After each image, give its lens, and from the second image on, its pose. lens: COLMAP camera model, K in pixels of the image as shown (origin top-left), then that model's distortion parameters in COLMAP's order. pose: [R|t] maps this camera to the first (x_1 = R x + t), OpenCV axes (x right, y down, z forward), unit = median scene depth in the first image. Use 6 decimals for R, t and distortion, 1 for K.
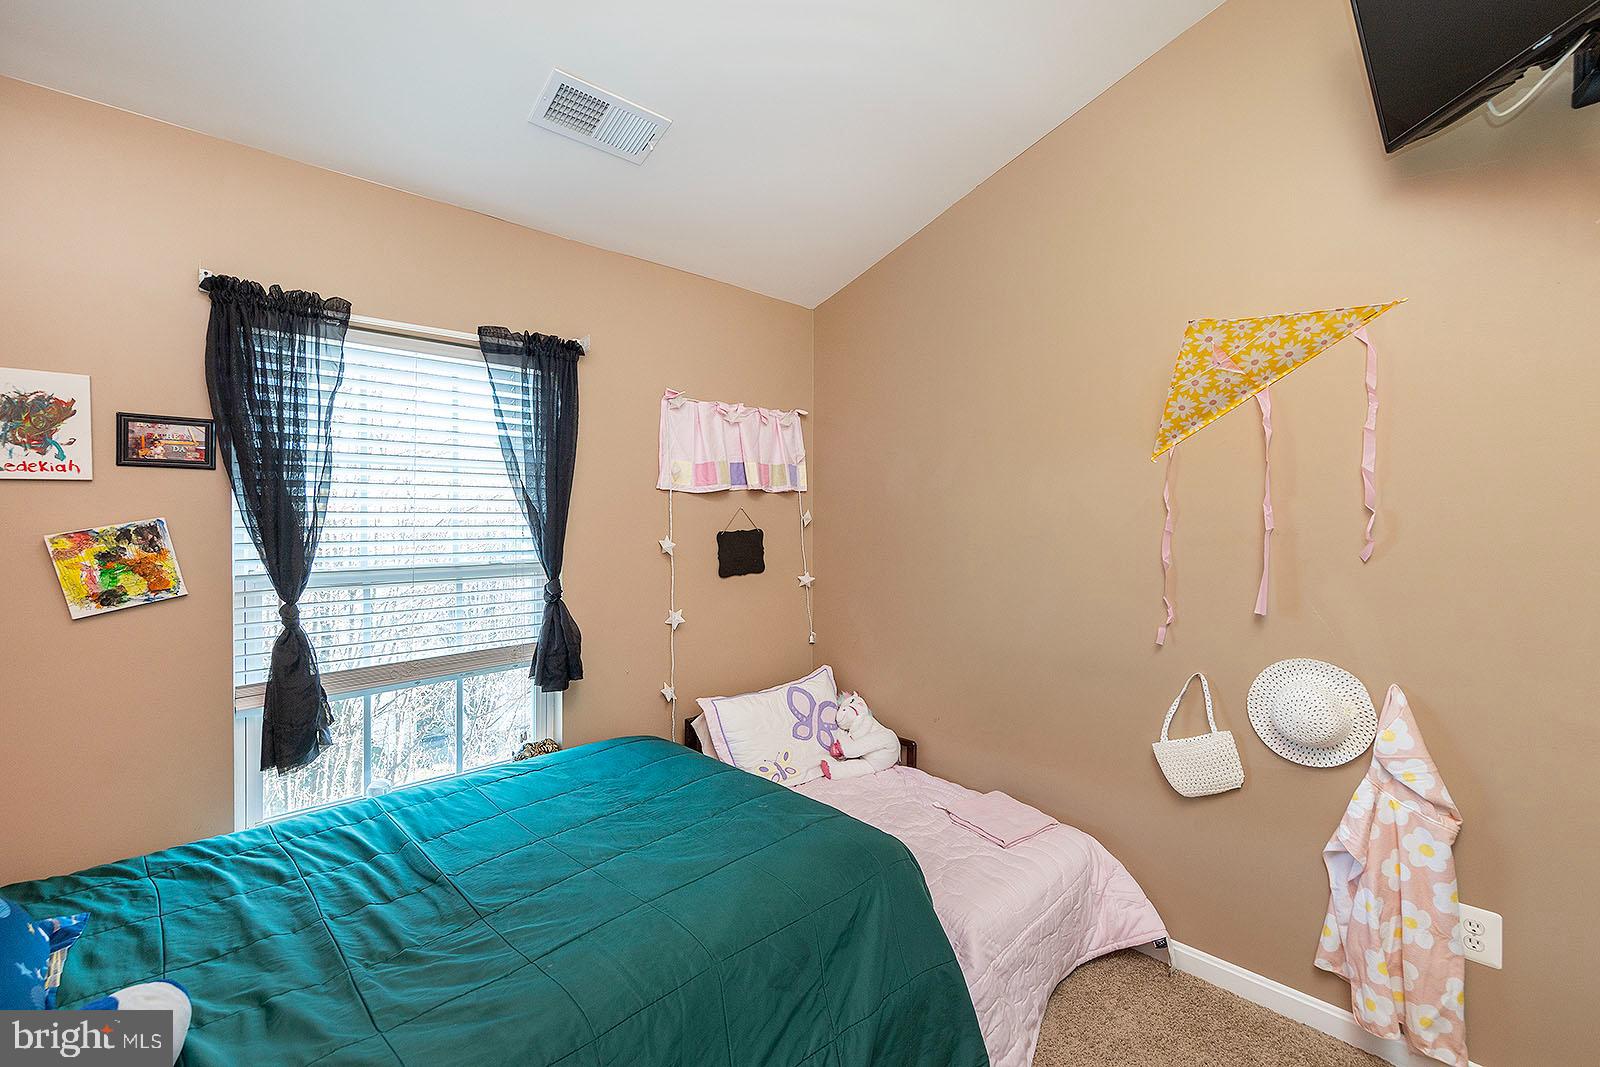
lens RADIAL K [[686.1, 0, 803.6], [0, 686.1, 533.8], [0, 0, 1]] dist [0.002347, 0.000739]
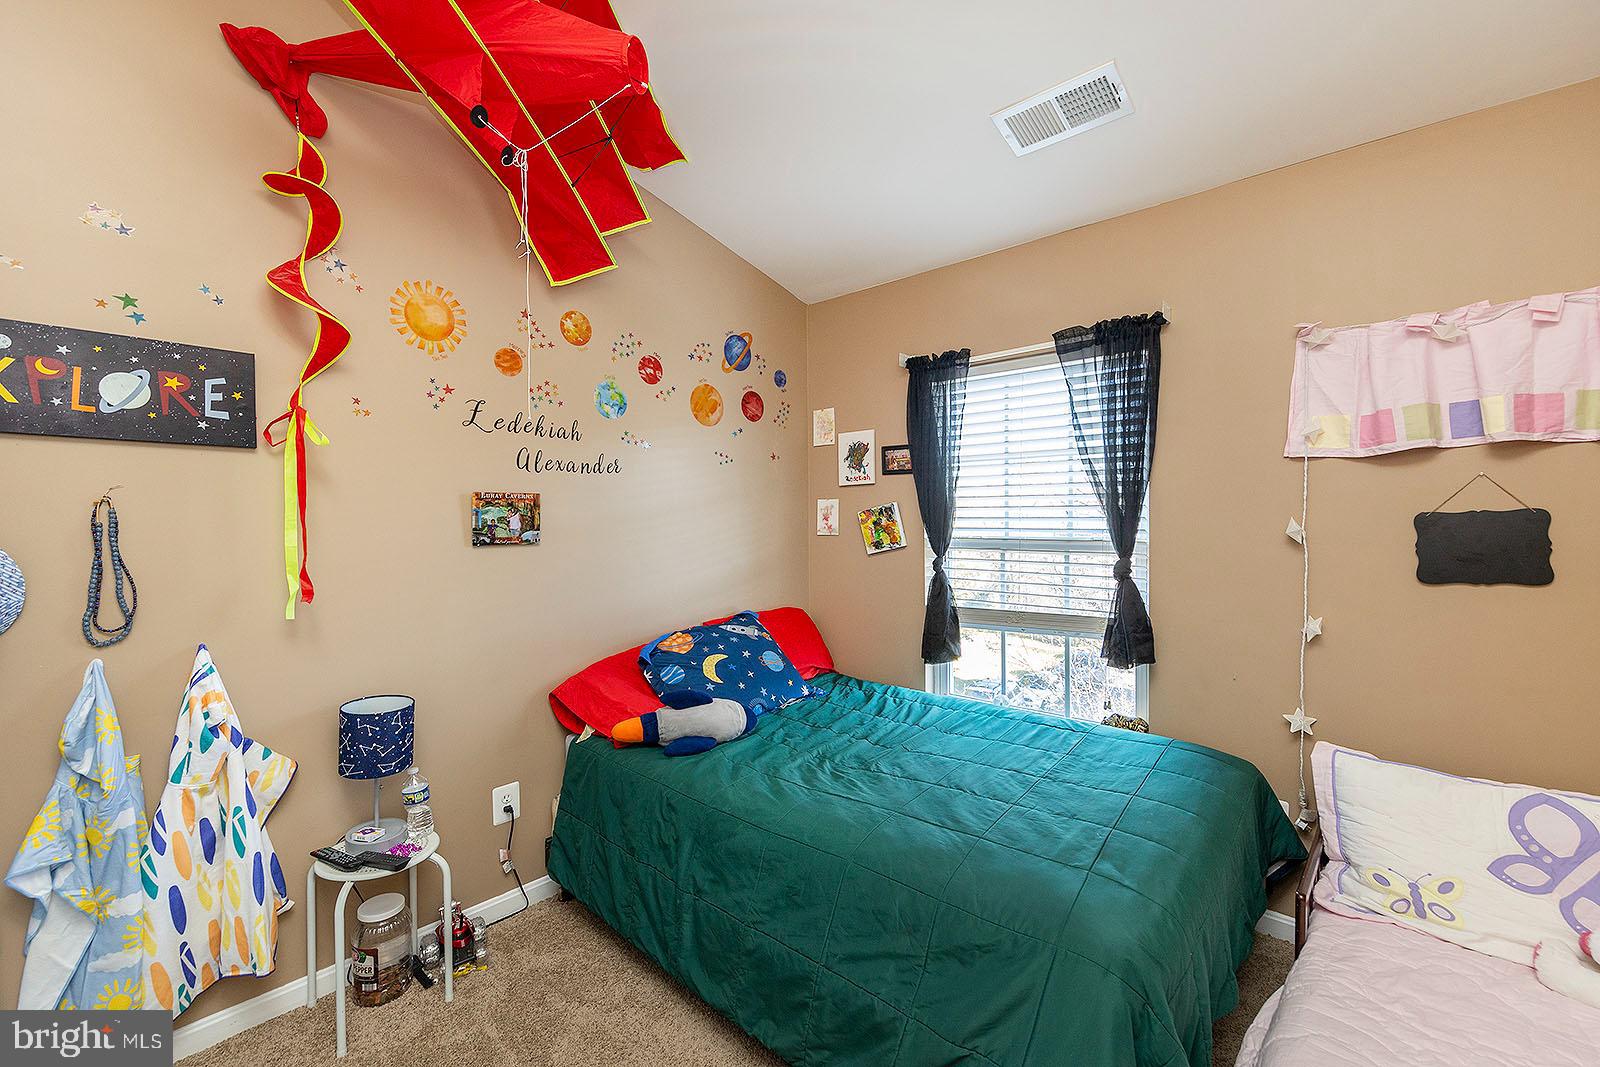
lens RADIAL K [[686.1, 0, 803.7], [0, 686.1, 524.8], [0, 0, 1]] dist [0.002347, 0.000739]
pose [[0.076908, 0.029264, -0.996609, 0.700679], [-0.001606, 0.999572, 0.029227, -0.014231], [0.997037, -0.000647, 0.076922, 0.524209]]
